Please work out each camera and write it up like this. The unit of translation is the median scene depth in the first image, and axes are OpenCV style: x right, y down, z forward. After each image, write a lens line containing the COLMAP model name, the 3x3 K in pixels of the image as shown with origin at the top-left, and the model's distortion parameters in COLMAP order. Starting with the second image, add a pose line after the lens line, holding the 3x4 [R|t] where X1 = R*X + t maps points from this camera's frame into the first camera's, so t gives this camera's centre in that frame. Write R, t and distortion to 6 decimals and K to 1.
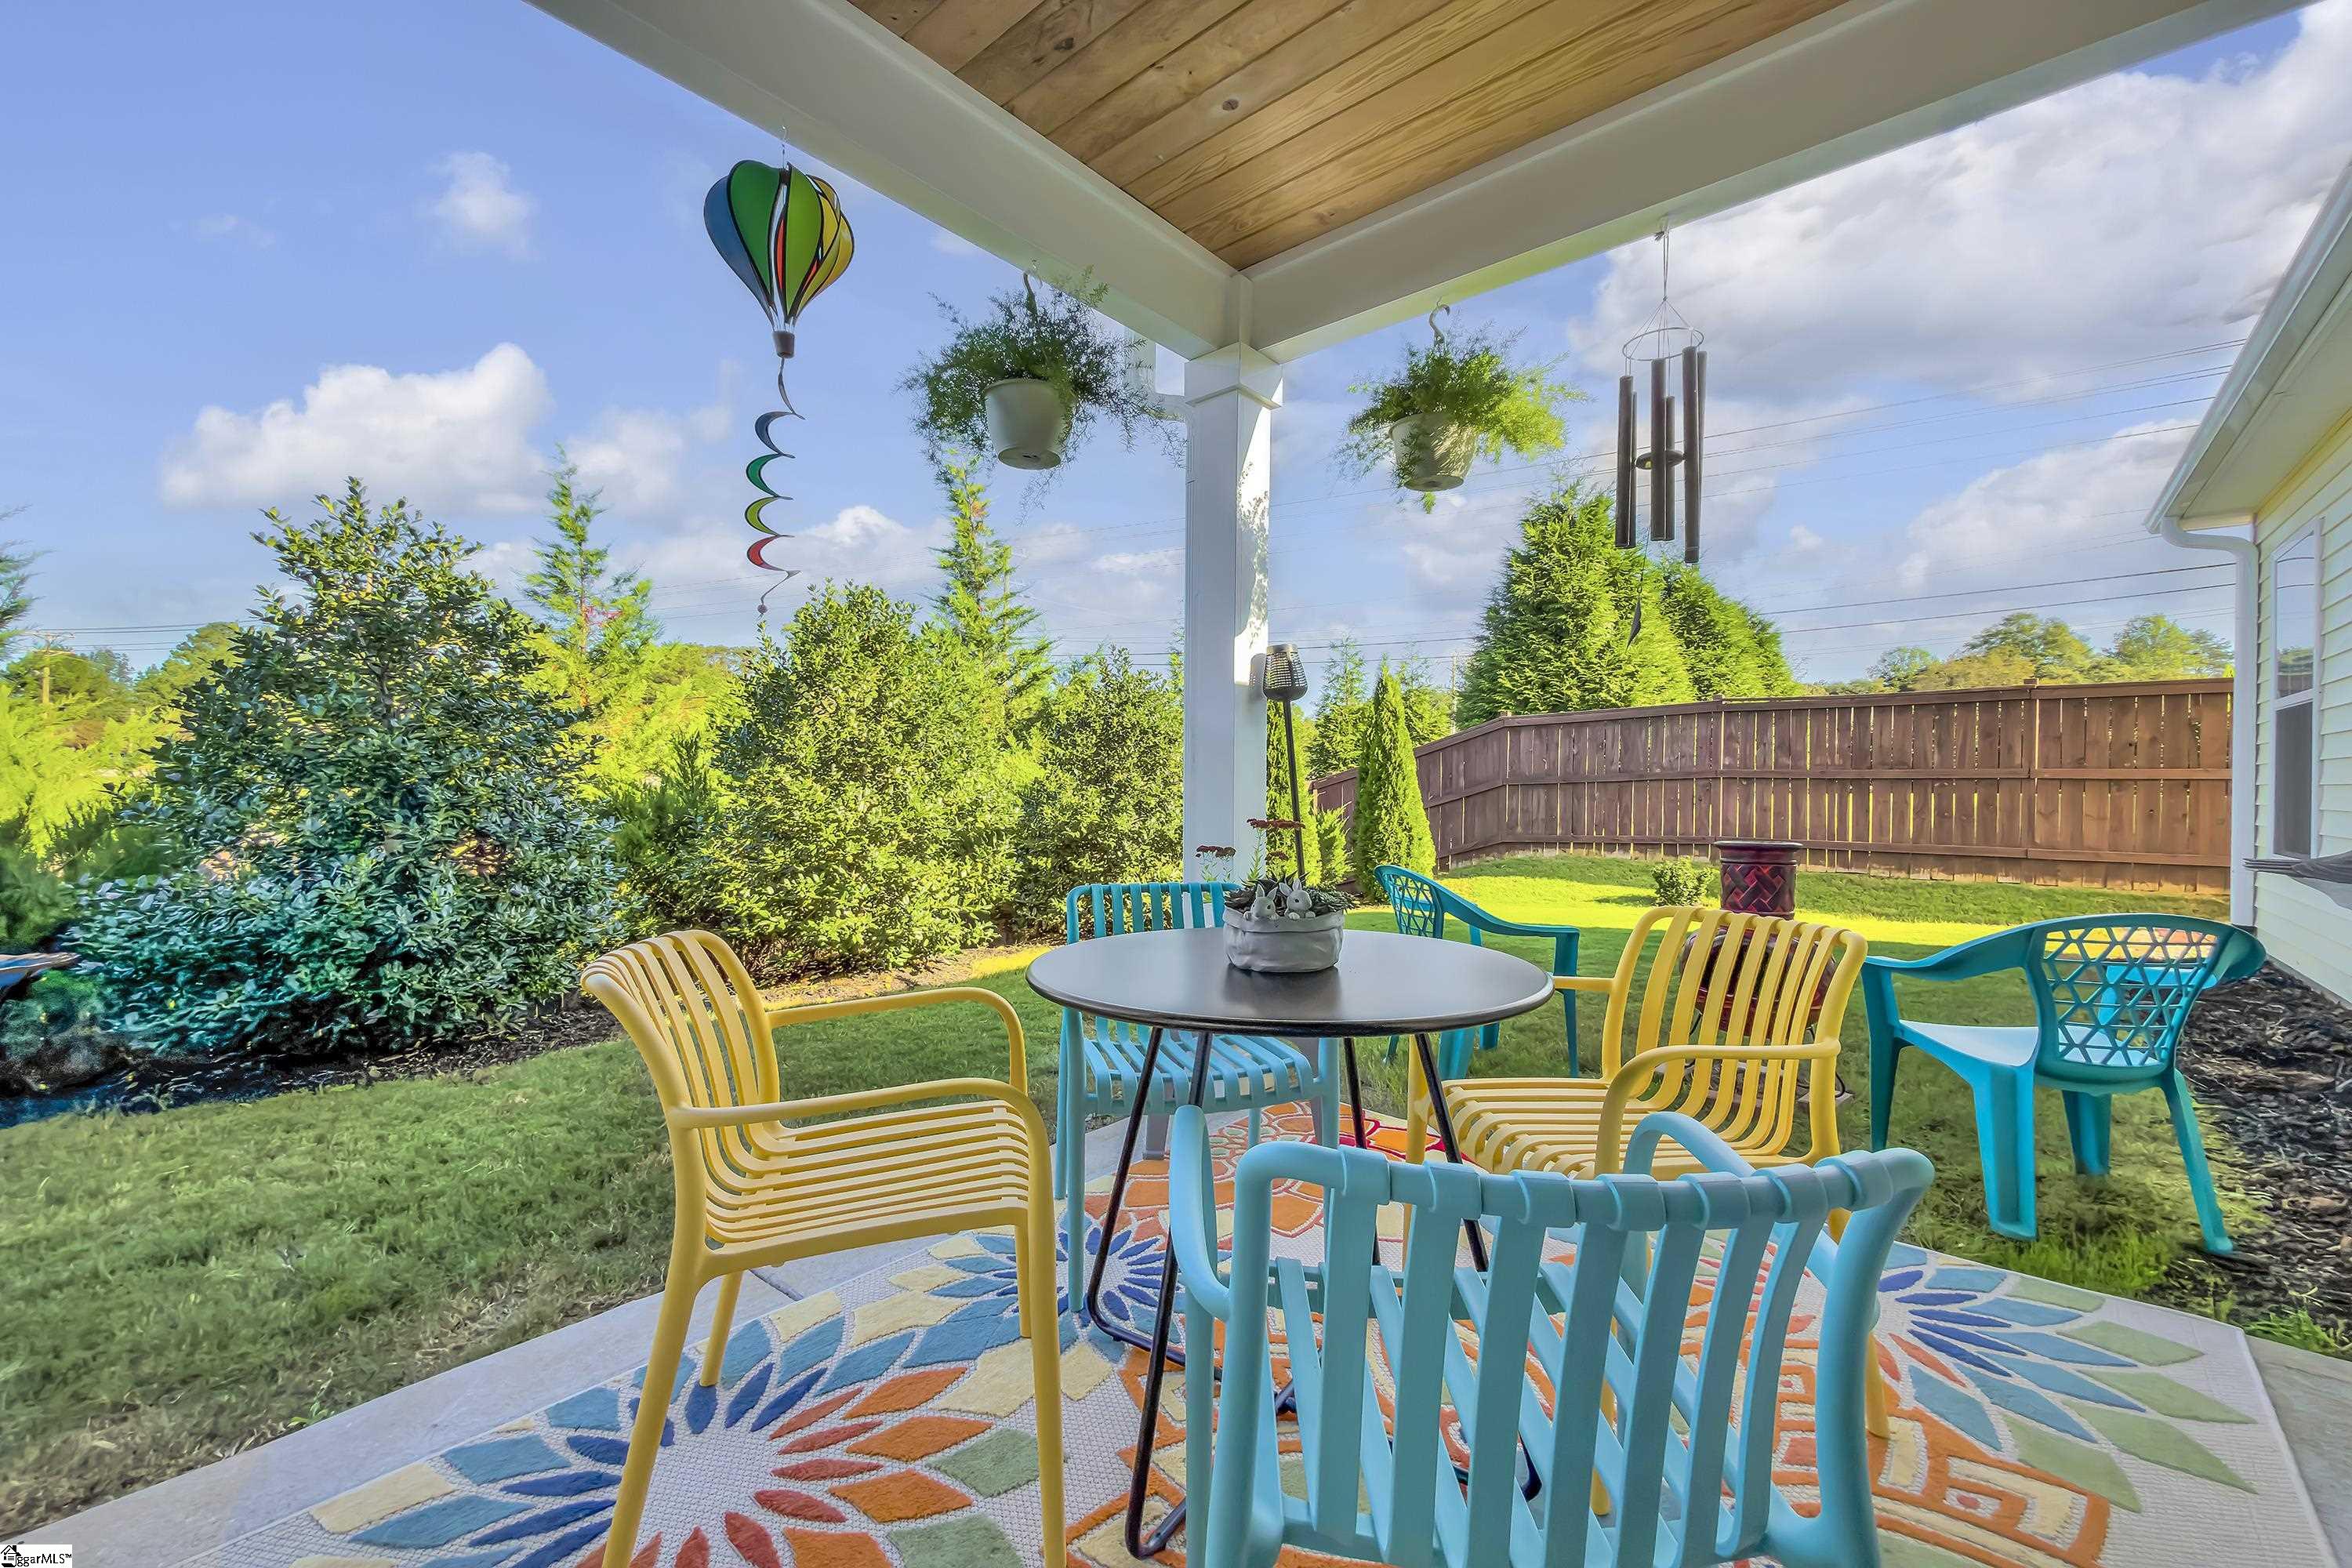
lens RADIAL K [[934.5, 0, 1181.2], [0, 934.5, 785.2], [0, 0, 1]] dist [0.000254, 0.000036]
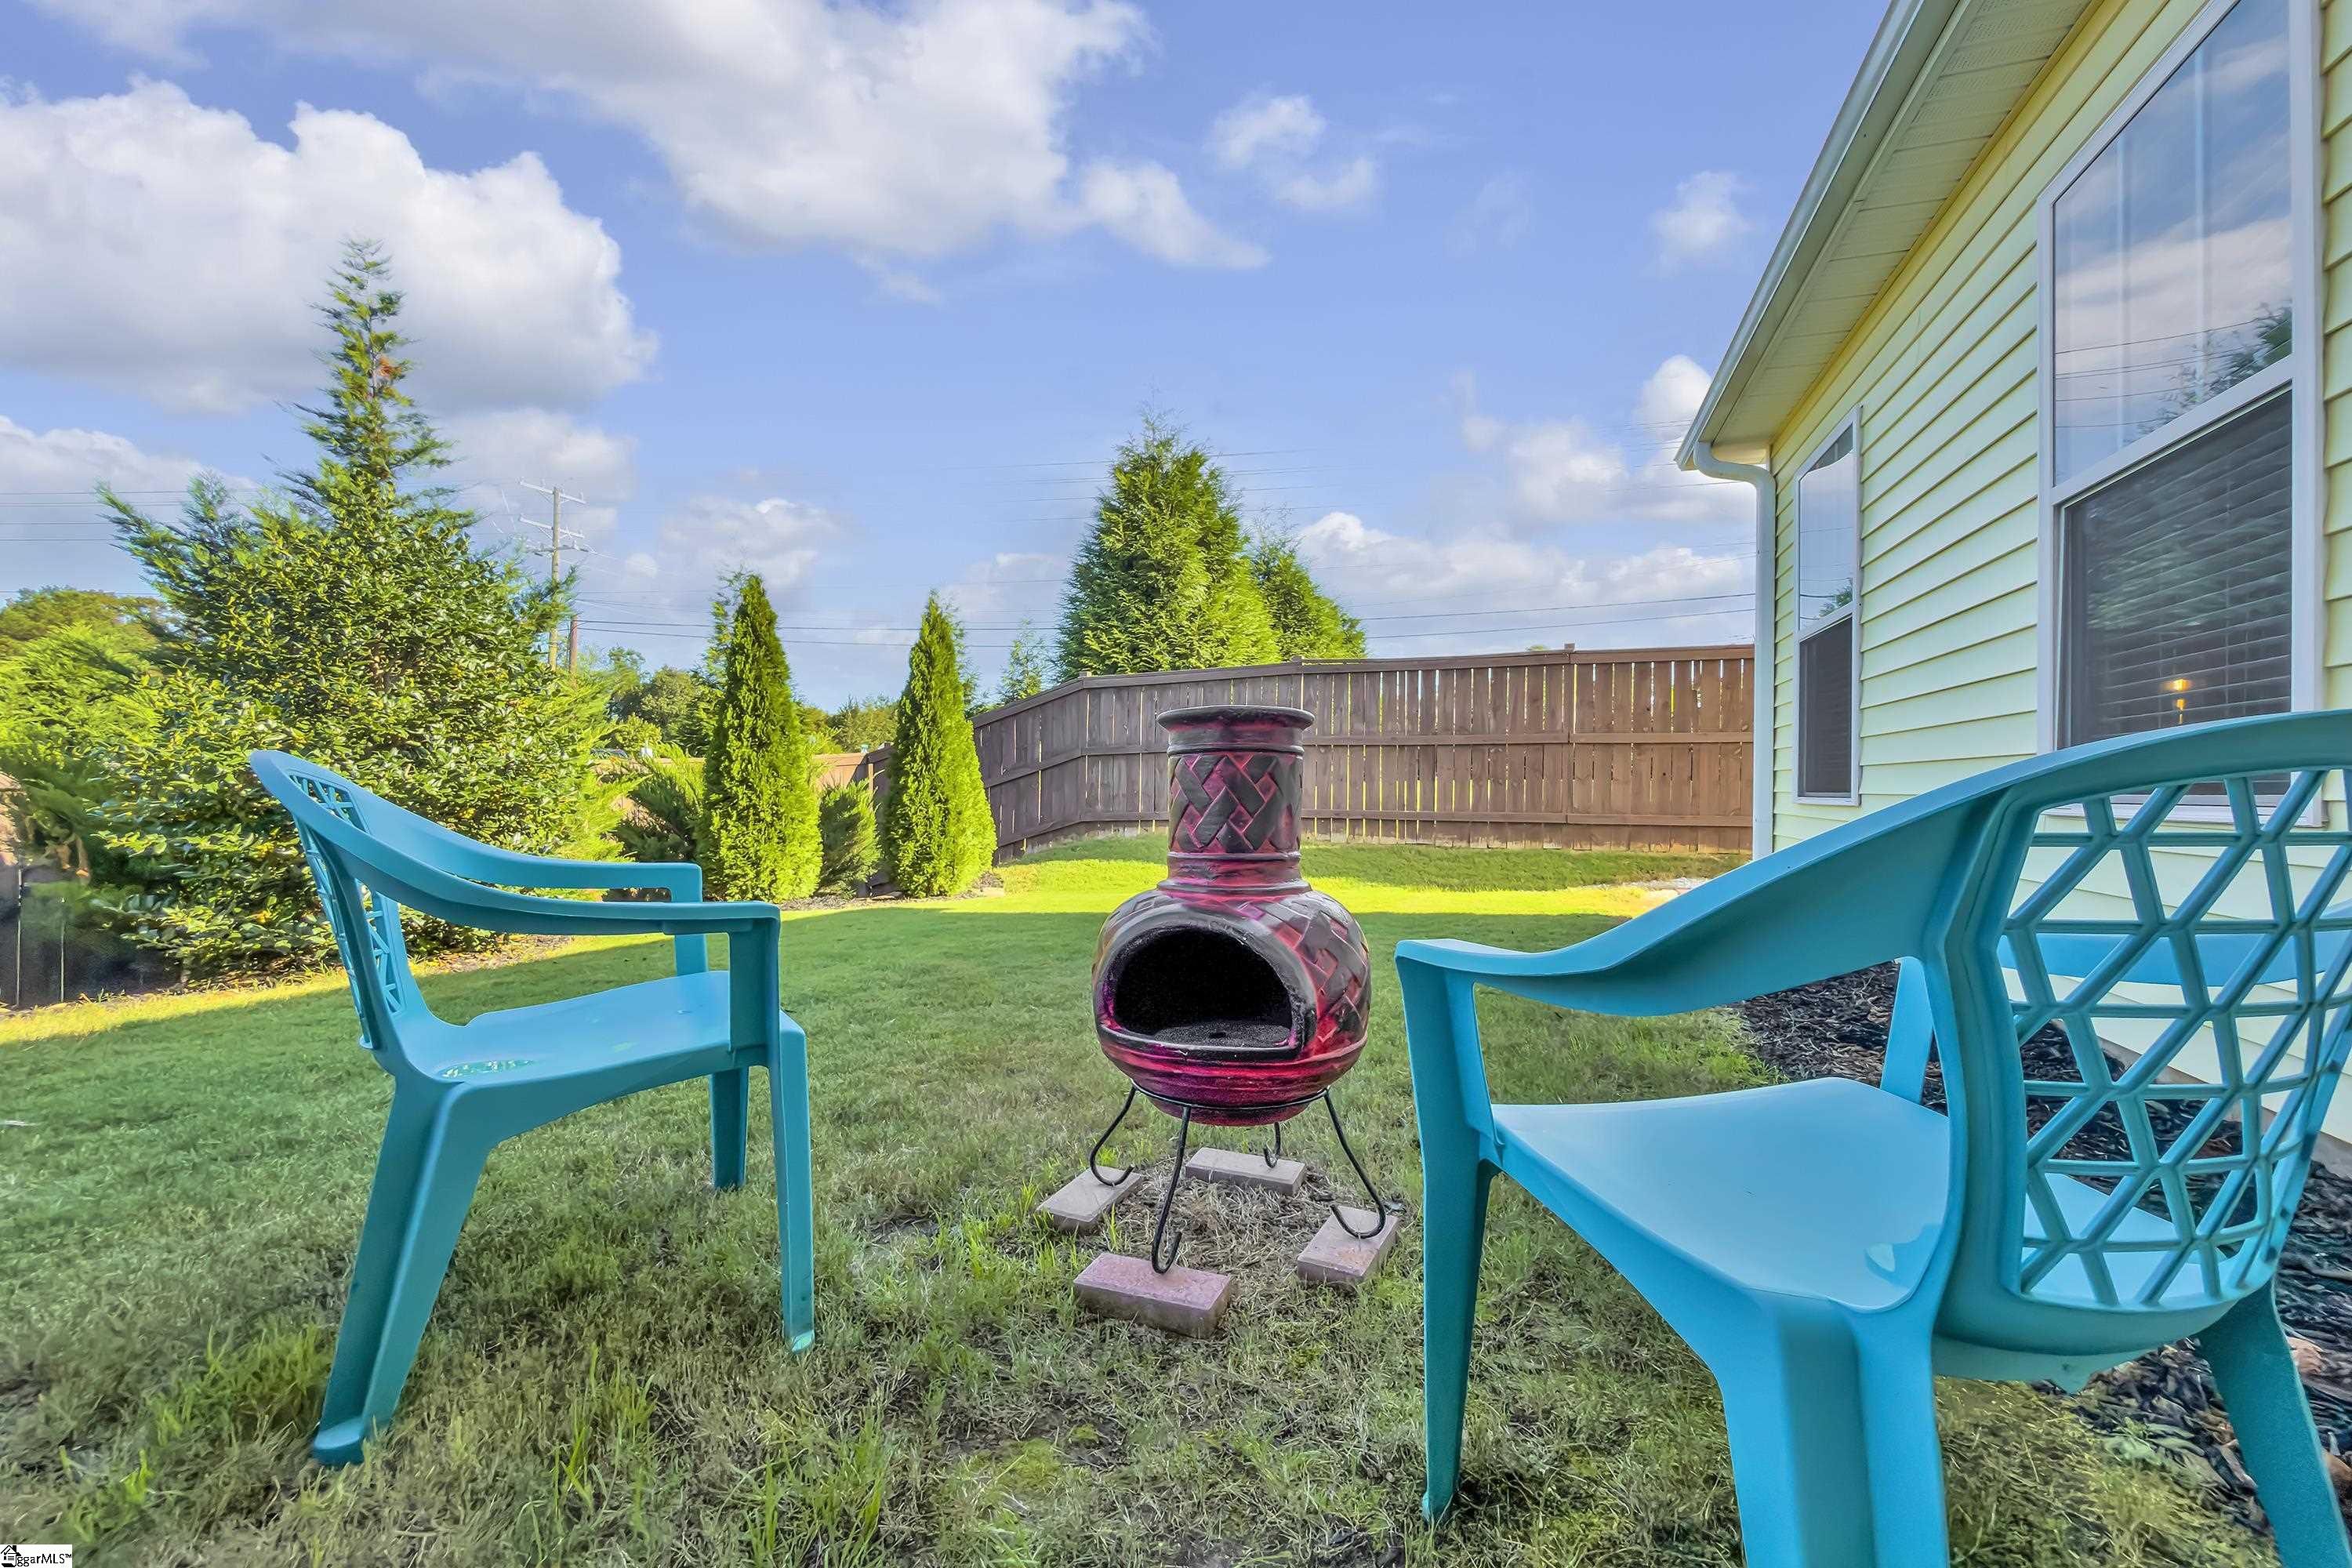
lens RADIAL K [[934.5, 0, 1181.2], [0, 934.5, 785.2], [0, 0, 1]] dist [0.000254, 0.000036]
pose [[0.933043, 0.000727, 0.359765, 0.139469], [-0.000283, 0.999999, -0.001286, 0.033162], [-0.359766, 0.001098, 0.933042, 0.187180]]
